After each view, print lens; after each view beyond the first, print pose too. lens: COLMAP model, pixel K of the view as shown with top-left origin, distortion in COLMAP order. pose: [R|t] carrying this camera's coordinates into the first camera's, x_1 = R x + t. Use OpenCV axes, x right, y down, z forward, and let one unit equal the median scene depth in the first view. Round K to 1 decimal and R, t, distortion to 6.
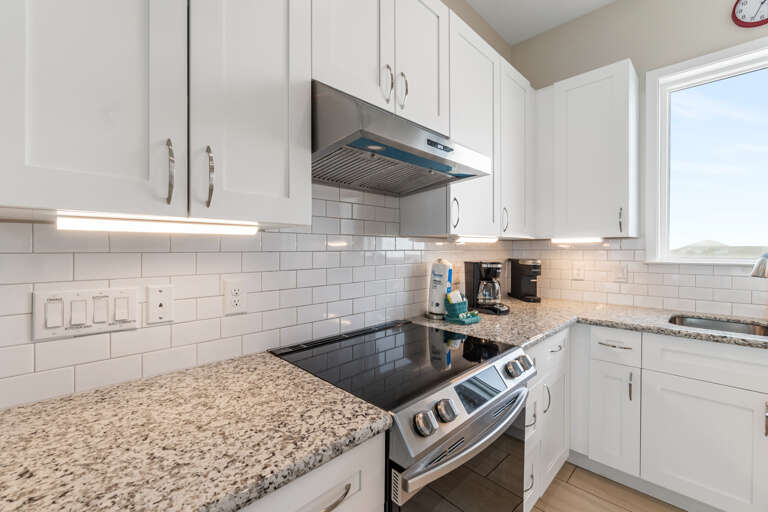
lens RADIAL K [[325.7, 0, 382.3], [0, 325.7, 253.0], [0, 0, 1]] dist [-0.007840, 0.002065]
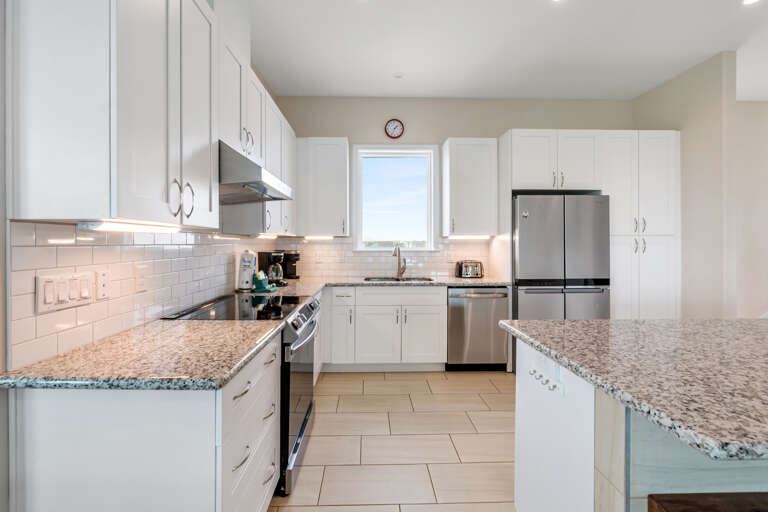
lens RADIAL K [[335.8, 0, 376.8], [0, 335.8, 244.4], [0, 0, 1]] dist [0.000249, -0.000015]
pose [[0.684241, -0.002296, 0.729252, -0.517966], [0.008440, 0.999953, -0.004771, 0.005465], [-0.729207, 0.009419, 0.684229, -0.420024]]
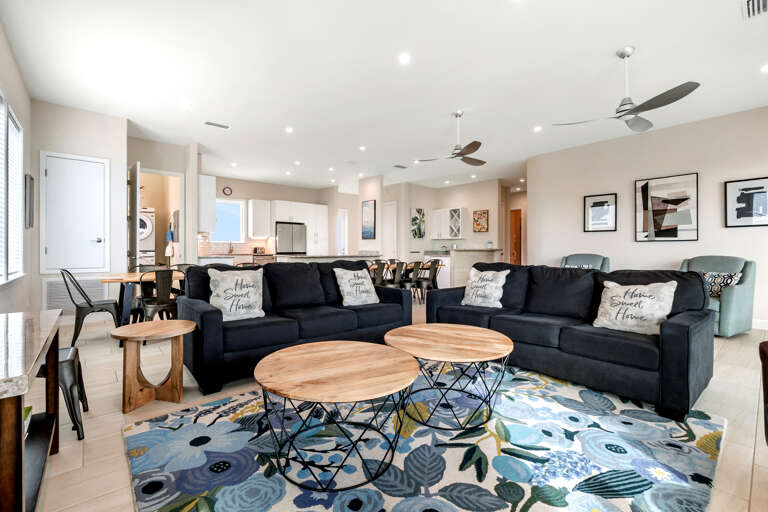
lens RADIAL K [[335.8, 0, 383.3], [0, 335.8, 252.9], [0, 0, 1]] dist [0.000249, -0.000015]
pose [[0.056675, -0.000873, 0.998392, -3.801228], [0.009276, 0.999957, 0.000348, 0.213970], [-0.998350, 0.009242, 0.056680, -1.672379]]
